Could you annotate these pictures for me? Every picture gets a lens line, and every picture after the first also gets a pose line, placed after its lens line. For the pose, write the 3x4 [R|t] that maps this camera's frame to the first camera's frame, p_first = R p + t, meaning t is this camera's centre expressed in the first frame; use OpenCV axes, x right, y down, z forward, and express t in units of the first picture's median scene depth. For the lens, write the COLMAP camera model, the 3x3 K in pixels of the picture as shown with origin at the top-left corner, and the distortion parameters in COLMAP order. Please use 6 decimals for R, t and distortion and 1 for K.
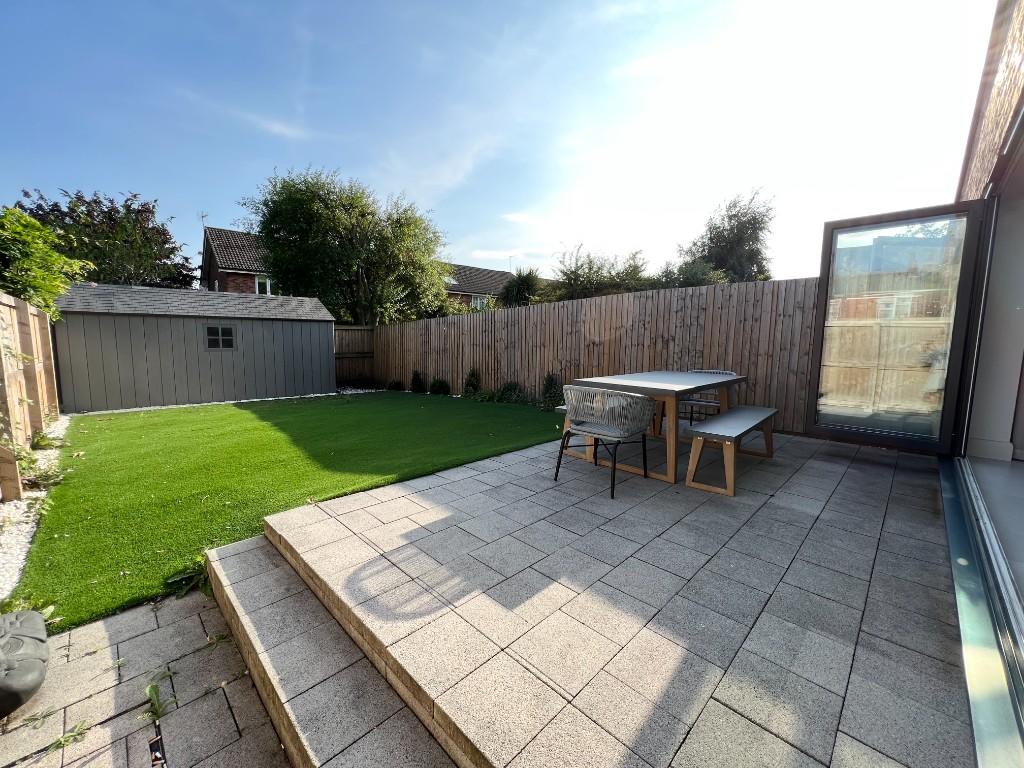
lens RADIAL K [[411.5, 0, 513.5], [0, 411.5, 381.7], [0, 0, 1]] dist [-0.003541, 0.000932]
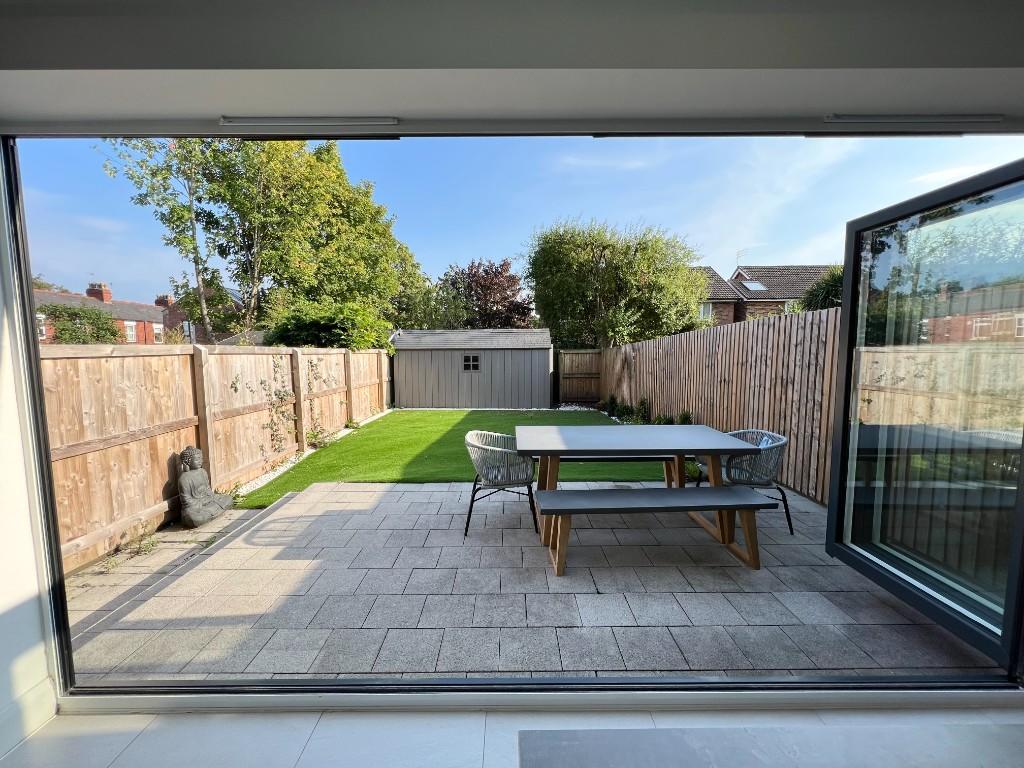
lens RADIAL K [[411.5, 0, 509.7], [0, 411.5, 385.8], [0, 0, 1]] dist [-0.003541, 0.000932]
pose [[0.707824, 0.050419, -0.704587, 0.550903], [-0.061682, 0.998051, 0.009454, -0.073651], [0.703690, 0.036768, 0.709555, 0.132126]]
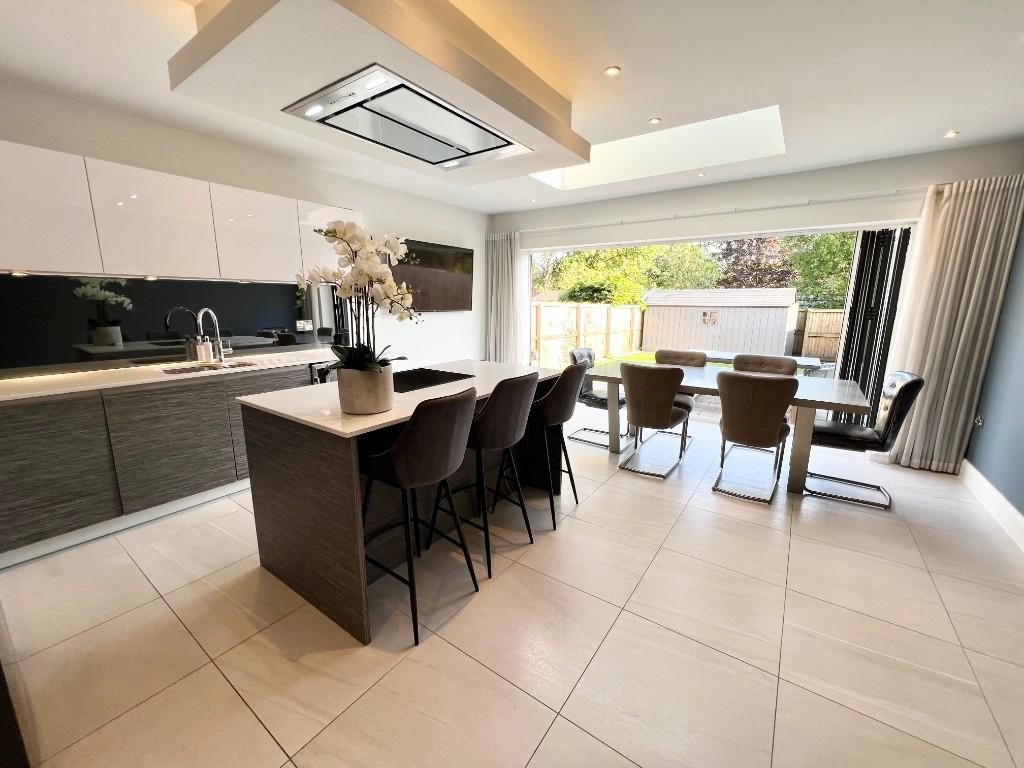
lens RADIAL K [[411.5, 0, 508.6], [0, 411.5, 386.6], [0, 0, 1]] dist [-0.003541, 0.000932]
pose [[0.161935, 0.186170, -0.969081, 1.234848], [-0.110714, 0.979270, 0.169627, -0.037850], [0.980571, 0.079822, 0.179189, -0.134225]]
